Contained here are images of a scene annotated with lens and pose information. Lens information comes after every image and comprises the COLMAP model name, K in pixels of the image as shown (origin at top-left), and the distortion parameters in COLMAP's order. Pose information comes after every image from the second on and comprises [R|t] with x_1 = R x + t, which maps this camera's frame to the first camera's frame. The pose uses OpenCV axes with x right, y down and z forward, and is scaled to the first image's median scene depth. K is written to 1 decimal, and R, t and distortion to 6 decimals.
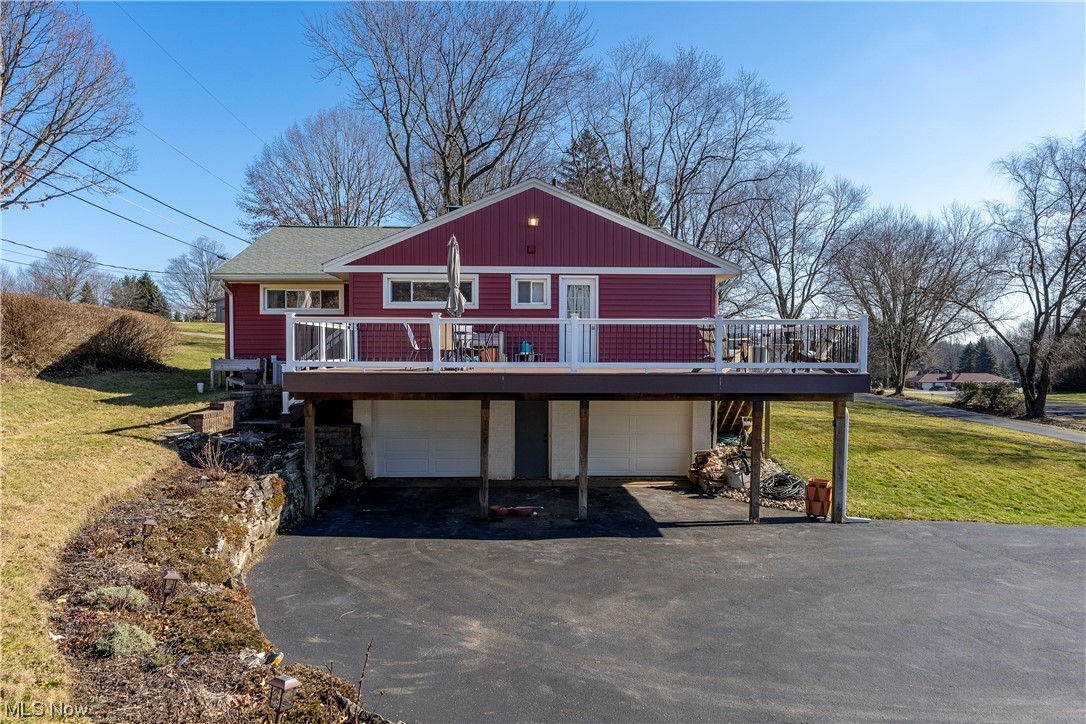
lens RADIAL K [[739.2, 0, 541.8], [0, 739.2, 355.0], [0, 0, 1]] dist [0.003497, 0.000242]
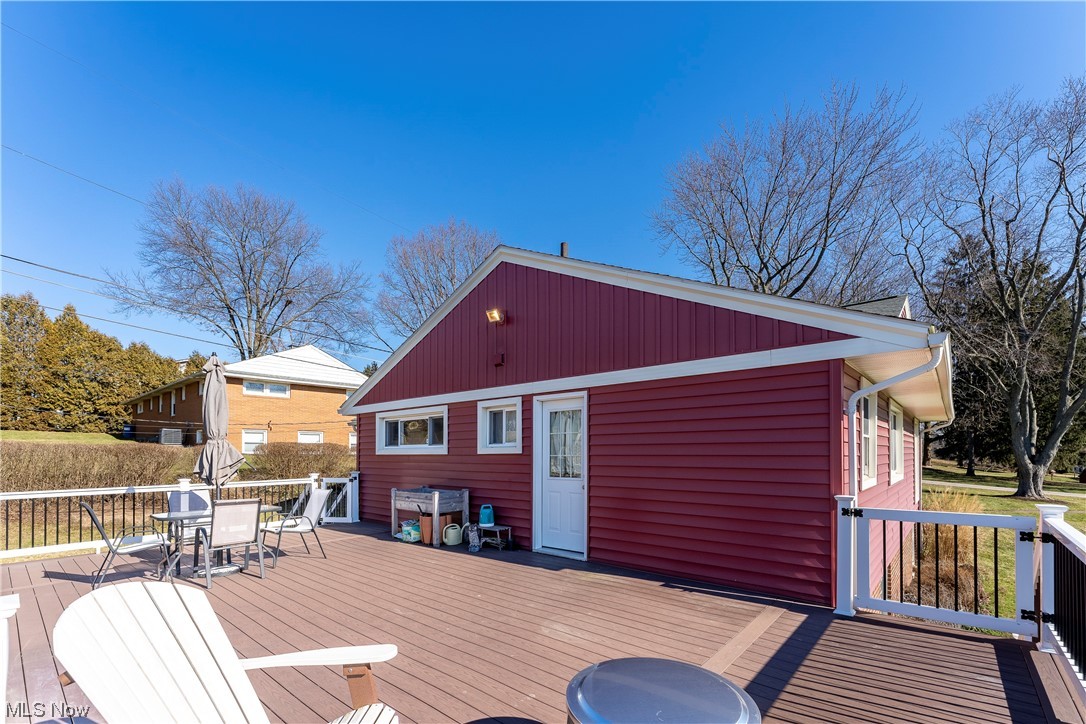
lens RADIAL K [[457.5, 0, 568.4], [0, 457.5, 440.2], [0, 0, 1]] dist [0.002710, -0.000448]
pose [[0.741169, -0.021736, -0.670966, 0.289406], [0.007323, 0.999678, -0.024296, -0.063793], [0.671278, 0.013094, 0.741090, 0.749148]]
